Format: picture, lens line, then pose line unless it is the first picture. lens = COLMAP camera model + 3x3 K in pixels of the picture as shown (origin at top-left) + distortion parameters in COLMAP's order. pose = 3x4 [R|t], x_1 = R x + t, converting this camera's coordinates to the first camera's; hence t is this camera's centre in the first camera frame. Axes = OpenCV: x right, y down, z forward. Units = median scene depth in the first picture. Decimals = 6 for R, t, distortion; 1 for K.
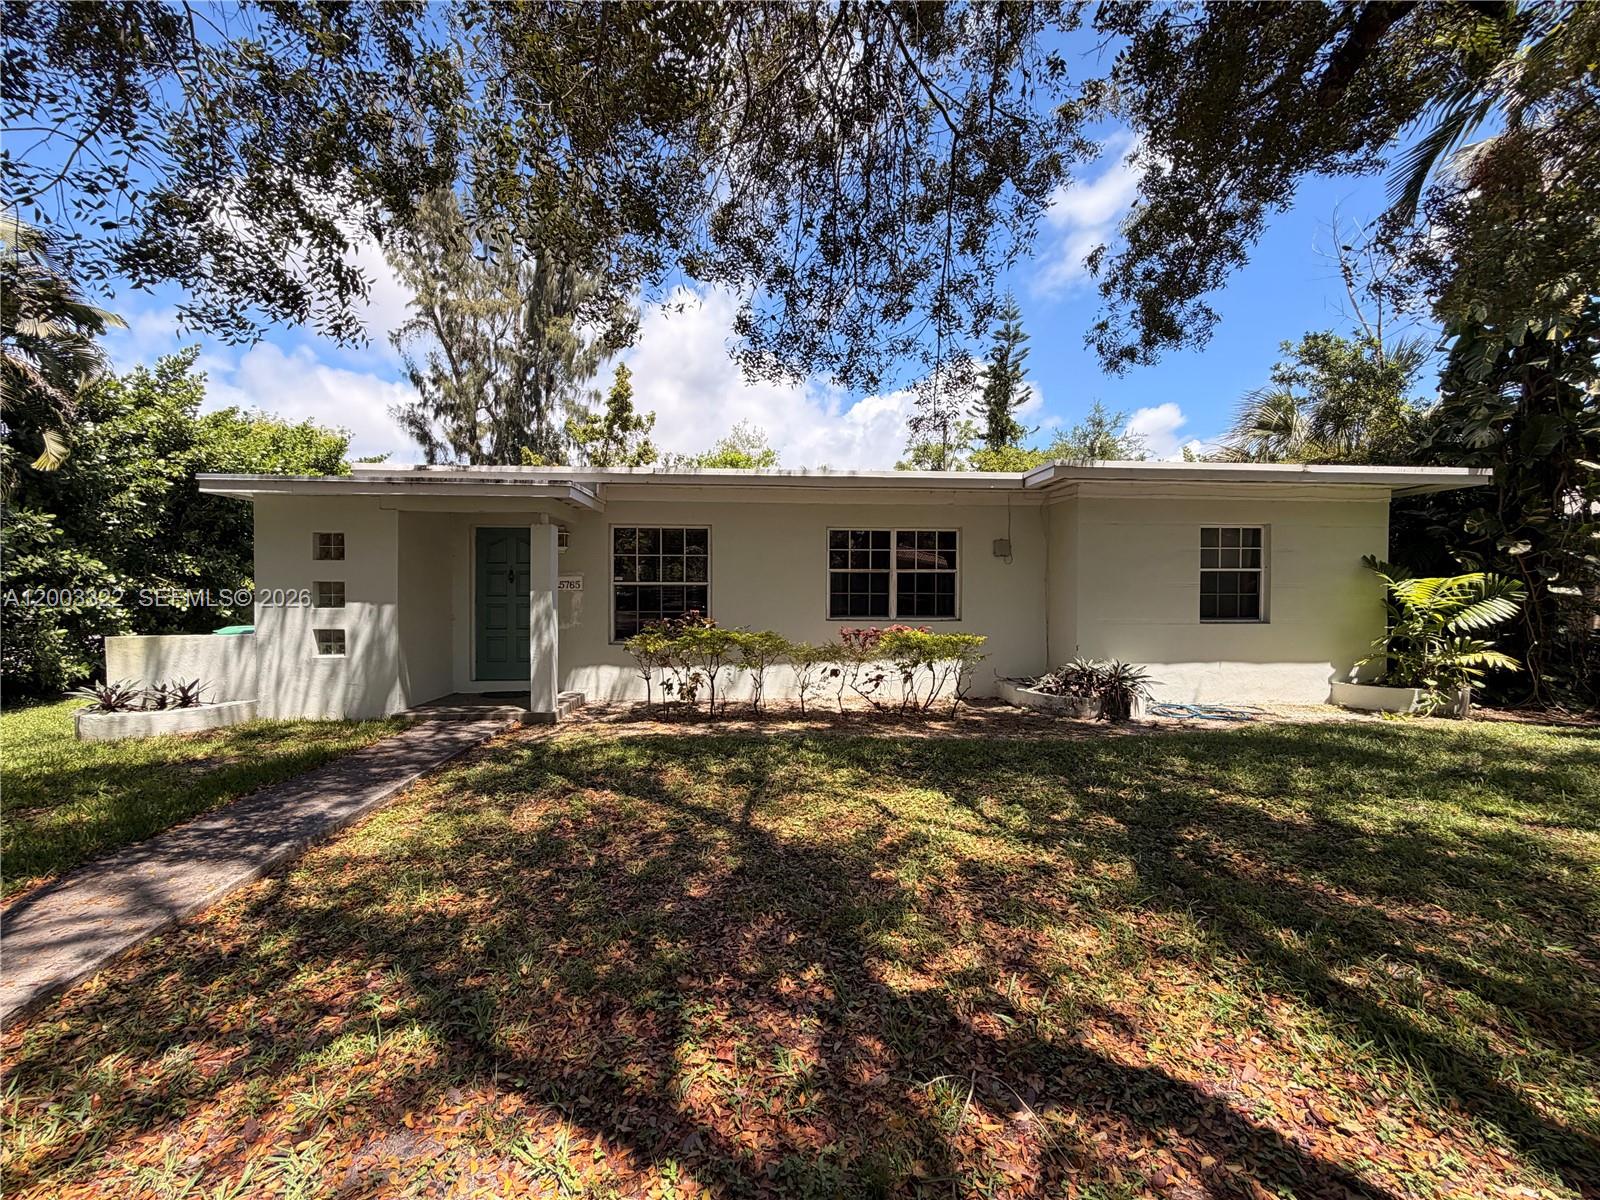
lens RADIAL K [[632.9, 0, 796.5], [0, 632.9, 592.1], [0, 0, 1]] dist [0.001616, -0.000182]
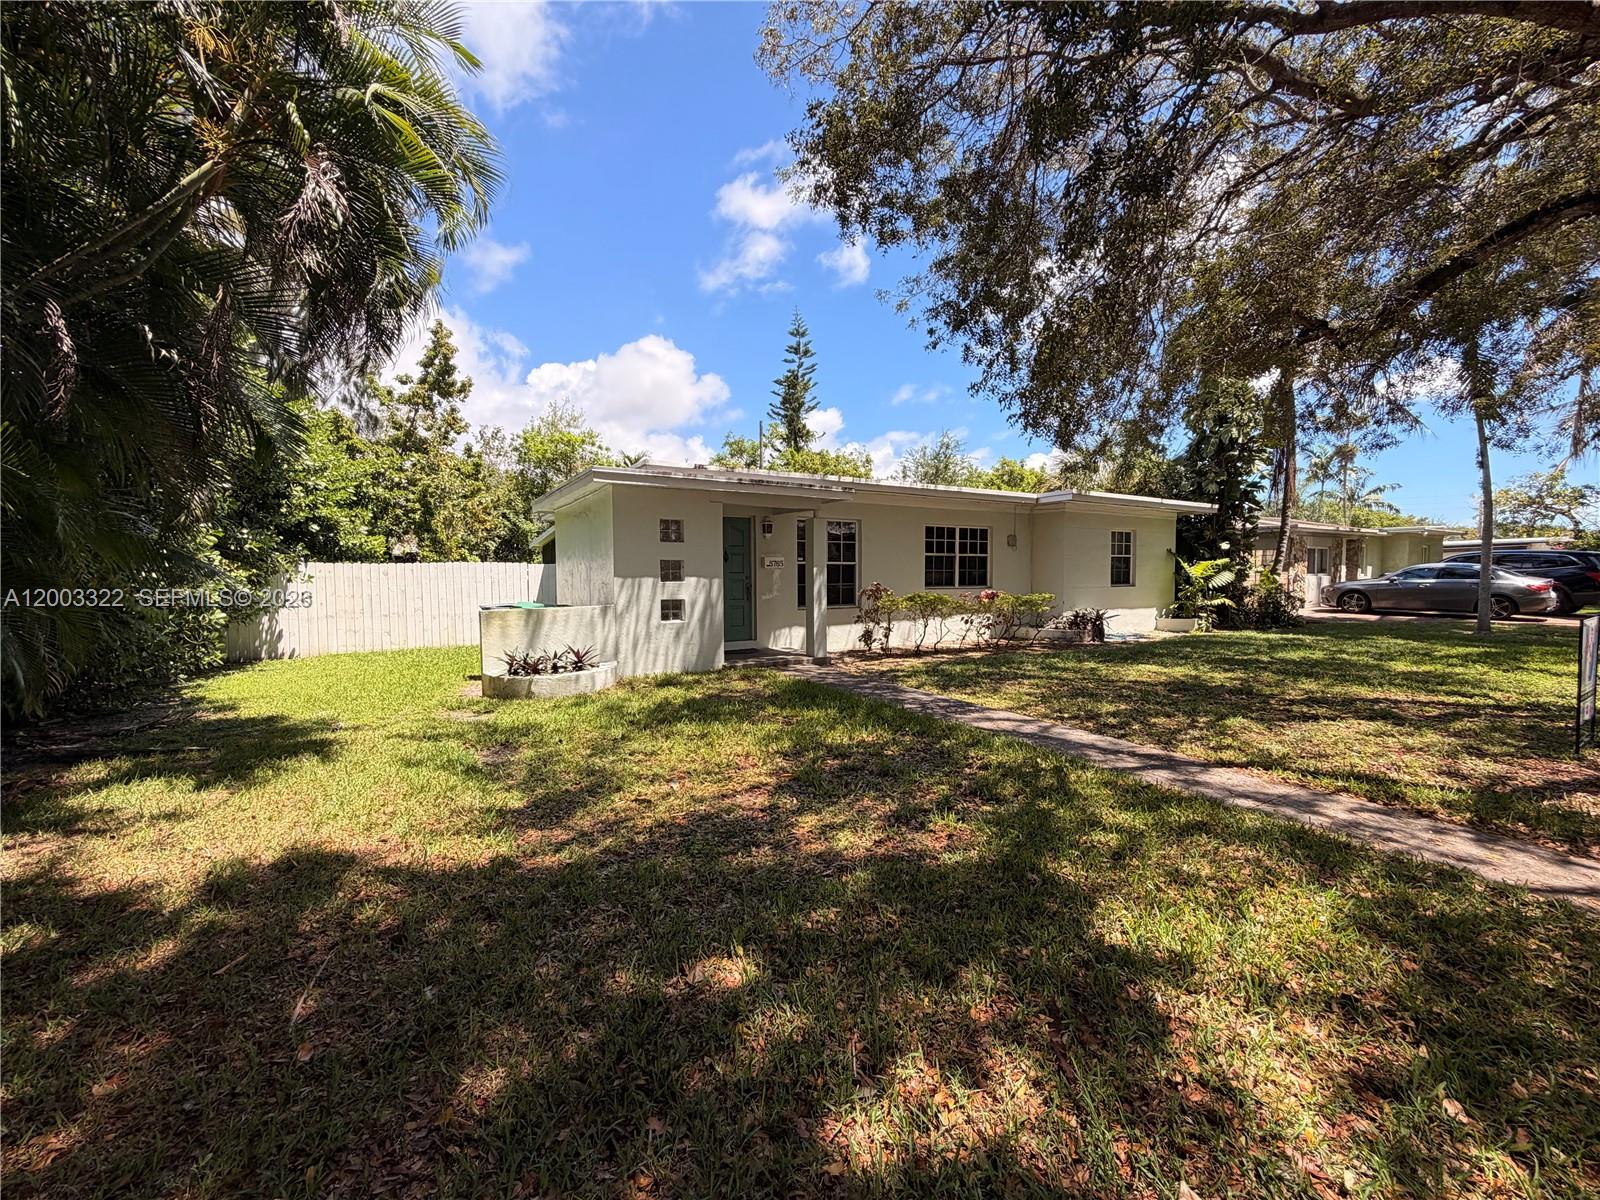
lens RADIAL K [[632.9, 0, 796.5], [0, 632.9, 592.1], [0, 0, 1]] dist [0.001616, -0.000182]
pose [[0.892590, -0.018157, 0.450504, -0.895145], [0.006873, 0.999621, 0.026671, 0.011775], [-0.450818, -0.020709, 0.892376, -0.153360]]
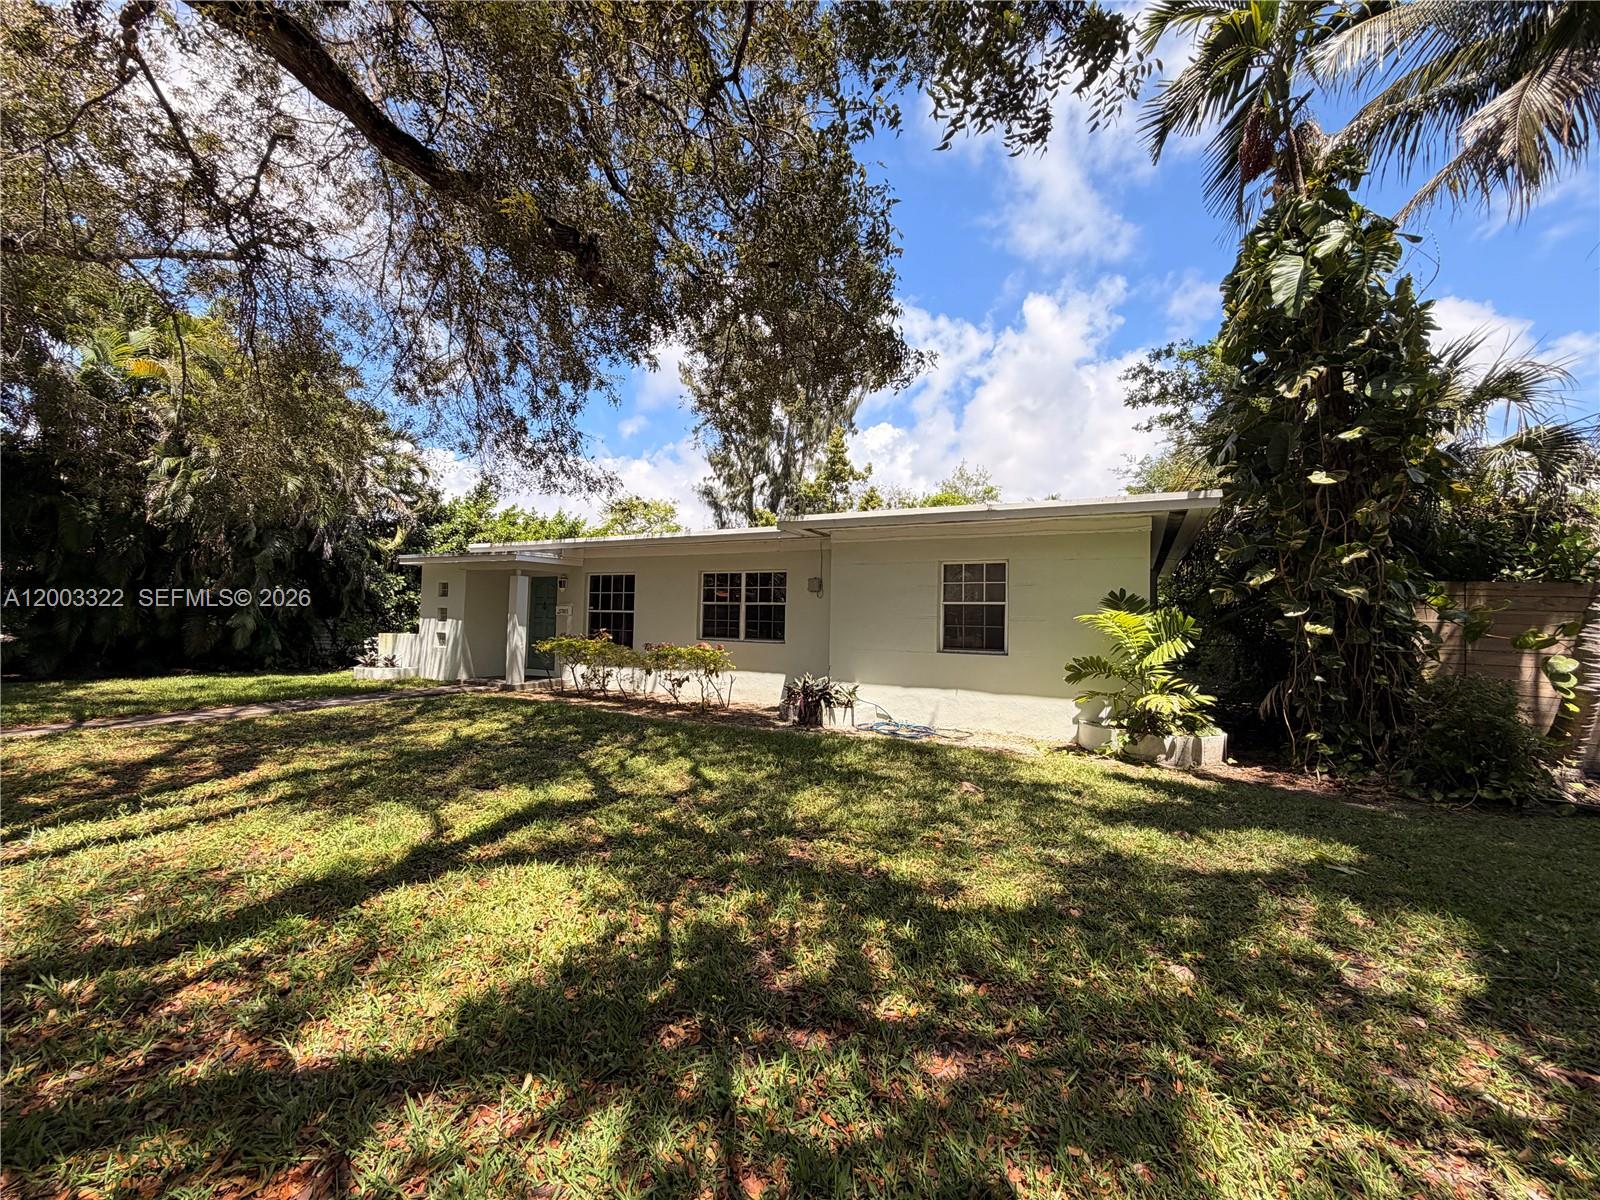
lens RADIAL K [[632.9, 0, 796.5], [0, 632.9, 592.1], [0, 0, 1]] dist [0.001616, -0.000182]
pose [[0.845907, -0.007460, -0.533279, 0.996782], [-0.022041, 0.998559, -0.048931, 0.004111], [0.532875, 0.053145, 0.844523, -0.041385]]
